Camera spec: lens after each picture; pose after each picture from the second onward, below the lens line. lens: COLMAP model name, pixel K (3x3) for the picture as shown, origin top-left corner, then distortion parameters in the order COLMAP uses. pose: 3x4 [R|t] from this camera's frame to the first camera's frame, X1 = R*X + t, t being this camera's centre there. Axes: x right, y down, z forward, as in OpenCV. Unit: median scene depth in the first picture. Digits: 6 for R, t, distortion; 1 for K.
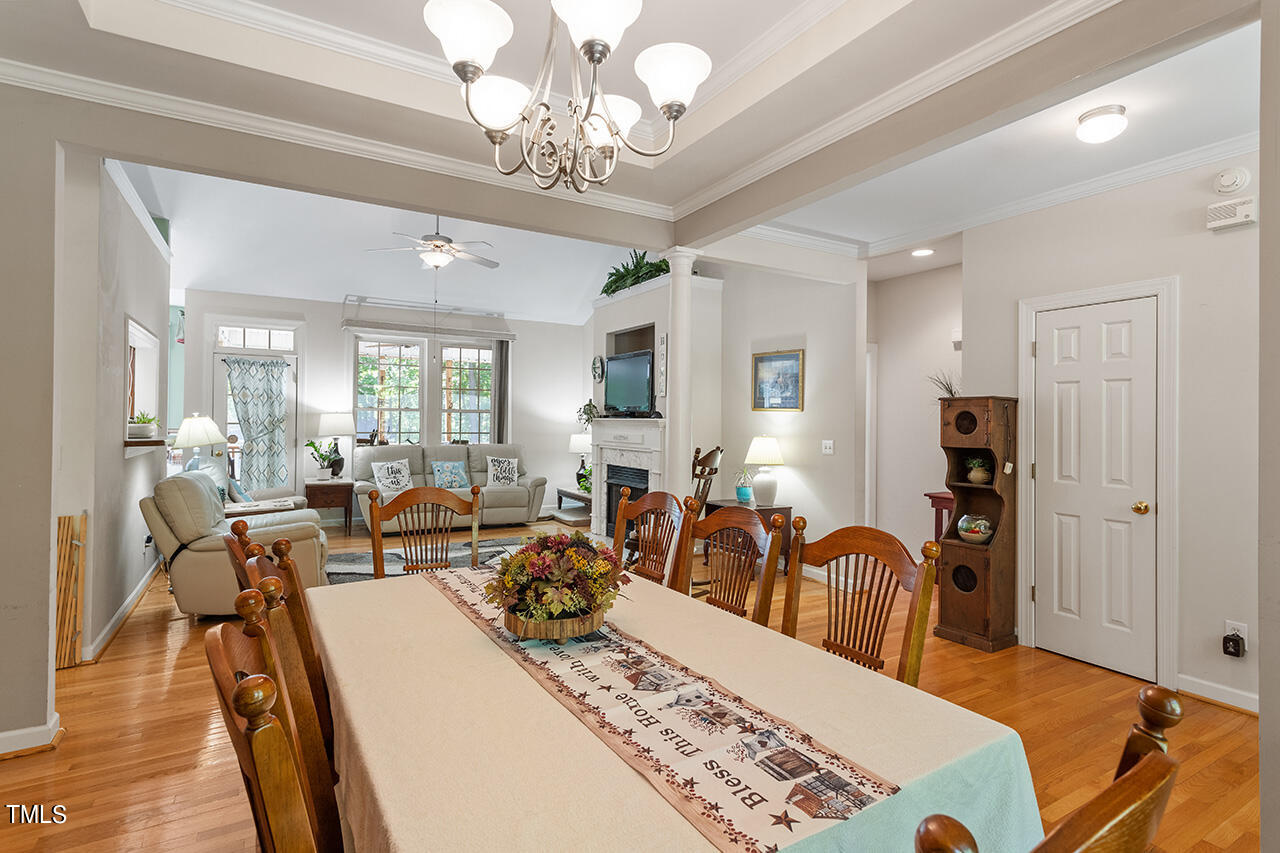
lens RADIAL K [[620.8, 0, 640.0], [0, 620.8, 410.8], [0, 0, 1]] dist [0.002101, 0.000421]
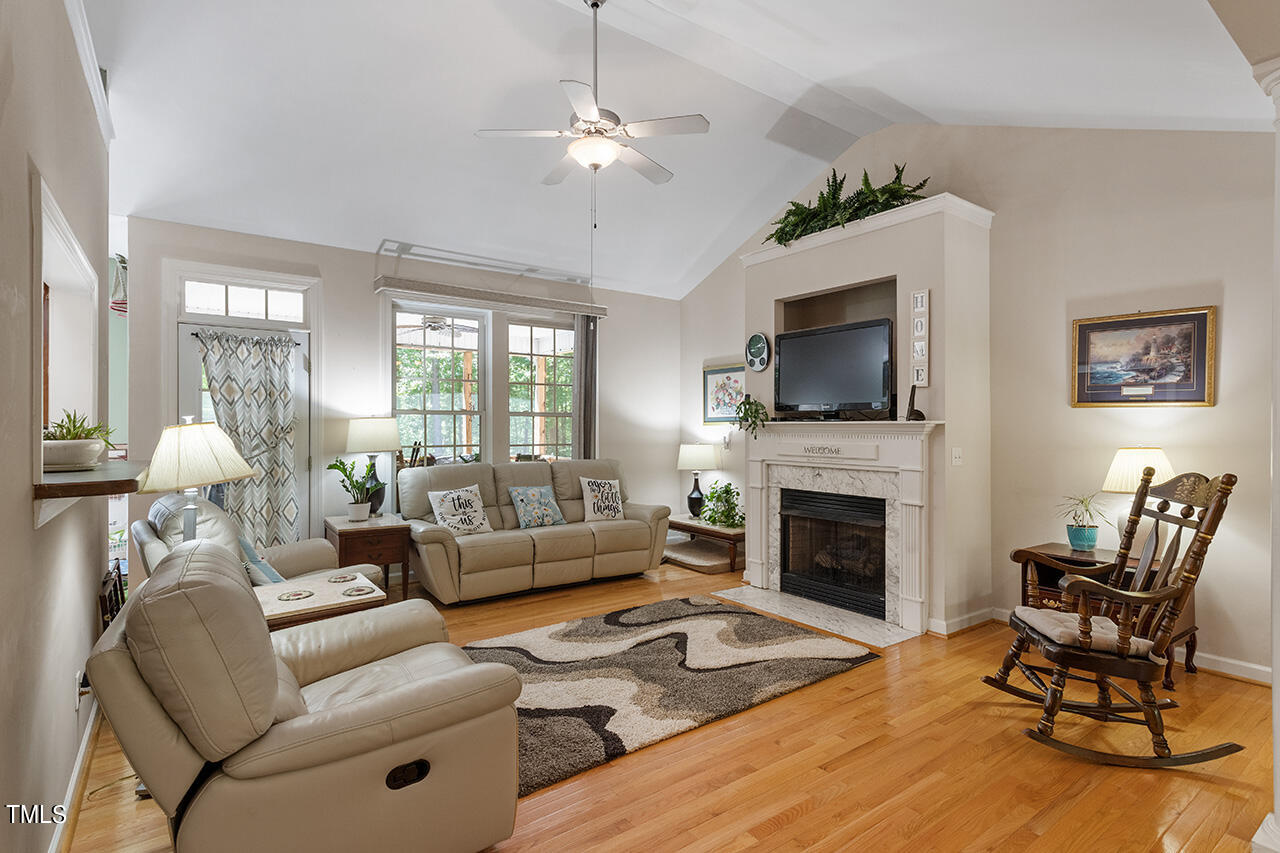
lens RADIAL K [[613.0, 0, 632.5], [0, 613.0, 422.0], [0, 0, 1]] dist [0.000275, -0.000361]
pose [[0.995539, -0.008973, 0.093922, -0.282114], [0.008198, 0.999929, 0.008634, 0.004885], [-0.093993, -0.007826, 0.995542, 0.334502]]
